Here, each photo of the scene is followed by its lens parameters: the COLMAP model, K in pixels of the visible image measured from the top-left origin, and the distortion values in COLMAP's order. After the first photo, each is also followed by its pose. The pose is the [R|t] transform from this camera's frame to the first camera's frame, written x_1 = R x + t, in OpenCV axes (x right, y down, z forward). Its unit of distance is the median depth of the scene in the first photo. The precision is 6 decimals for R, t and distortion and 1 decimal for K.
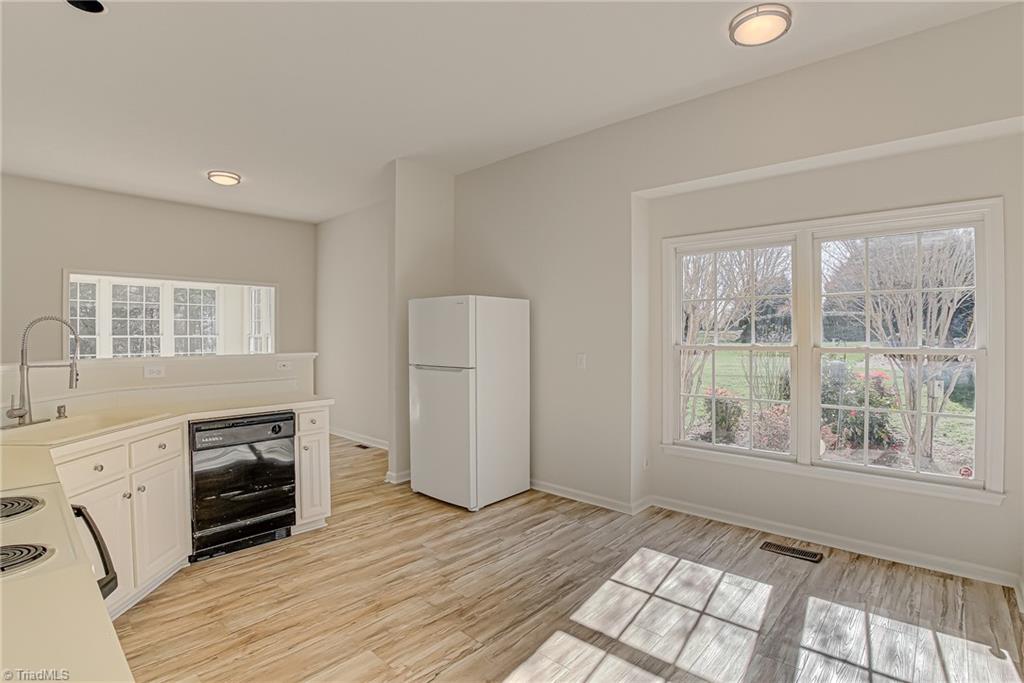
lens RADIAL K [[490.7, 0, 517.8], [0, 490.7, 329.4], [0, 0, 1]] dist [-0.047516, 0.001434]
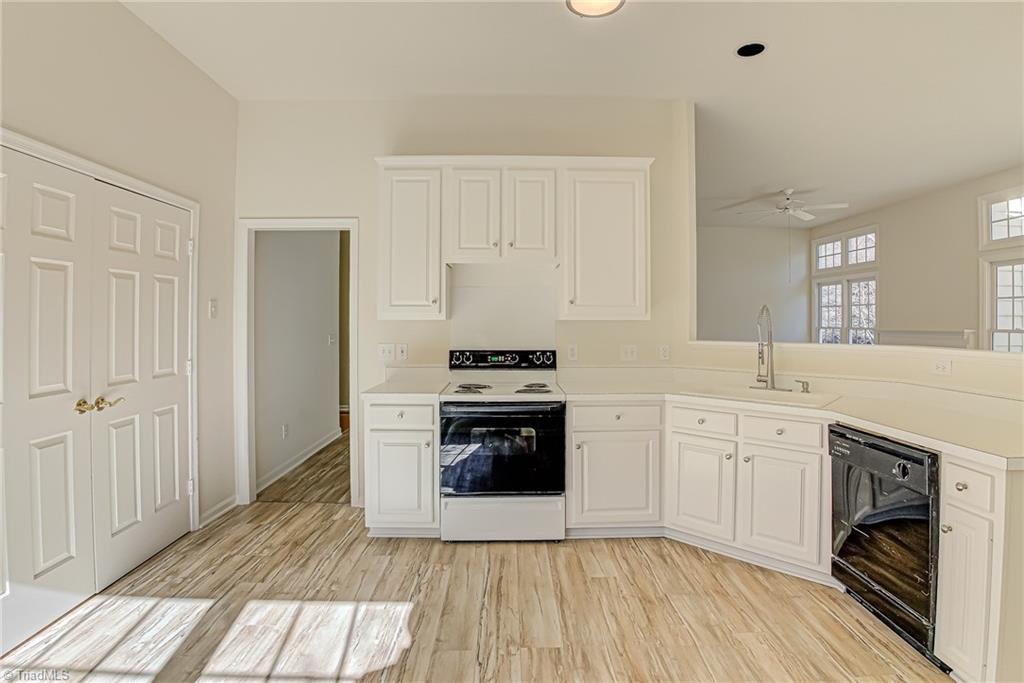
lens RADIAL K [[490.7, 0, 517.8], [0, 490.7, 329.4], [0, 0, 1]] dist [-0.047516, 0.001434]
pose [[-0.728120, 0.008856, -0.685392, 0.348140], [0.005778, 0.999960, 0.006782, 0.023402], [0.685425, 0.000978, -0.728142, 1.399188]]
